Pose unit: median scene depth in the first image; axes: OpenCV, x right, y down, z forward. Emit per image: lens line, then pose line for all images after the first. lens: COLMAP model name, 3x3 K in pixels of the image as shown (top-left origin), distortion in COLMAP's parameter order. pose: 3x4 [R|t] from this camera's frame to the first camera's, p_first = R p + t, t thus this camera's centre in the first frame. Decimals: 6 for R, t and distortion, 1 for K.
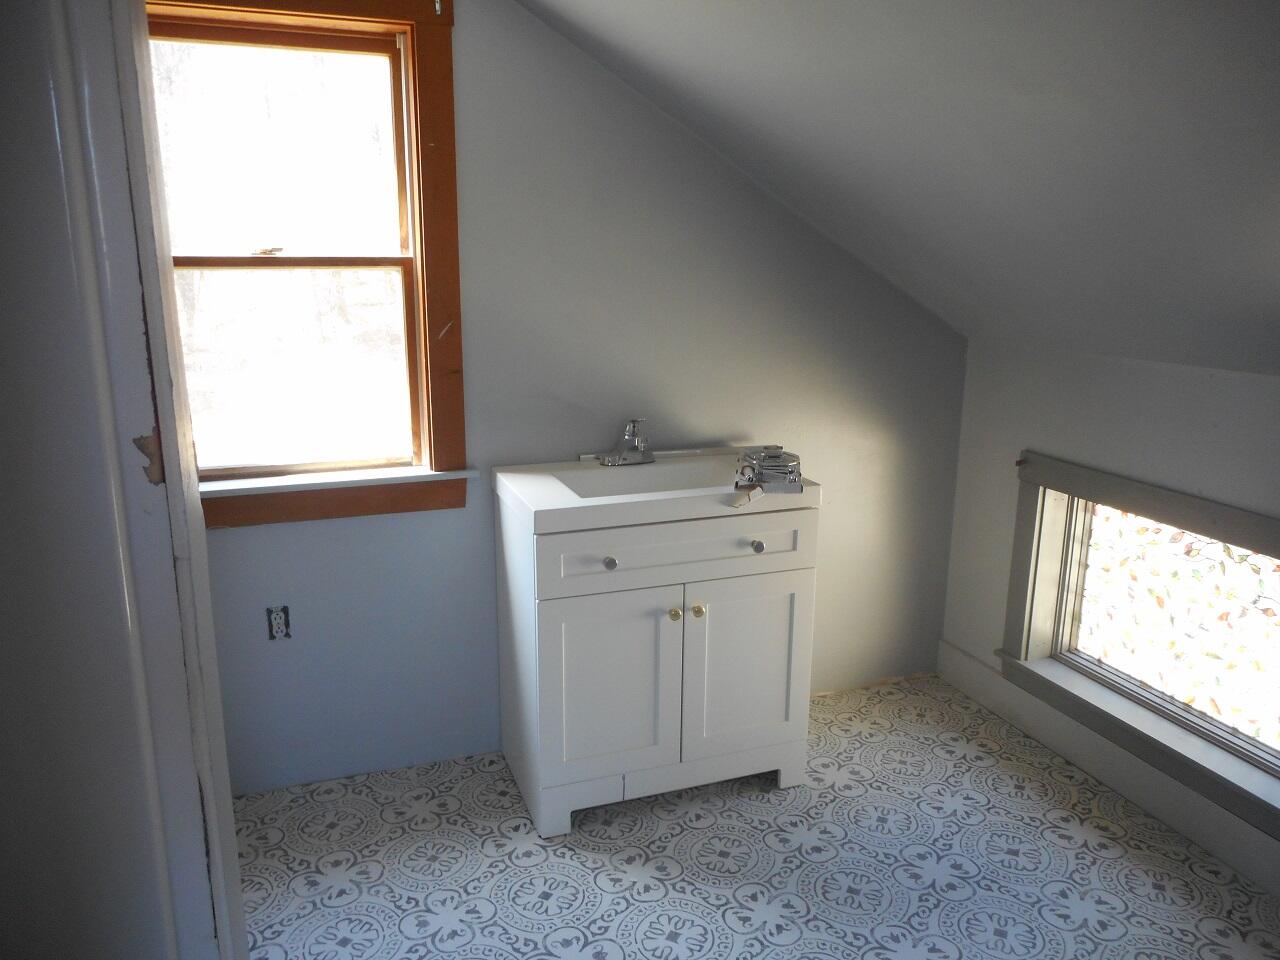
lens RADIAL K [[970.5, 0, 640.0], [0, 970.5, 480.0], [0, 0, 1]] dist [-0.001020, 0.003870]
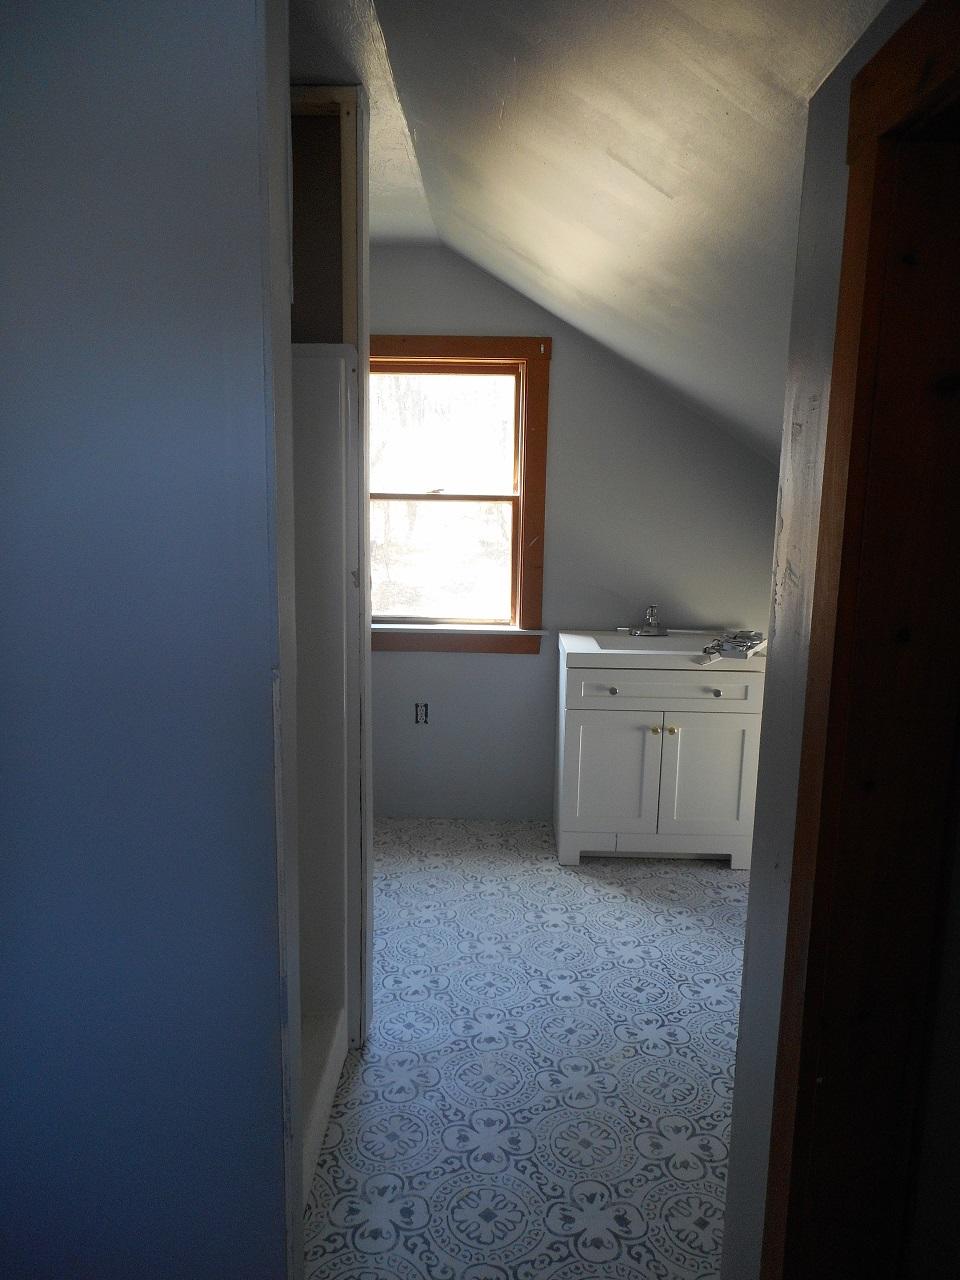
lens RADIAL K [[970.5, 0, 480.0], [0, 970.5, 640.0], [0, 0, 1]] dist [-0.001020, 0.003870]
pose [[0.934413, 0.078530, -0.347427, 0.293040], [-0.096443, 0.994739, -0.034541, 0.073855], [0.342886, 0.065783, 0.937071, -0.536174]]
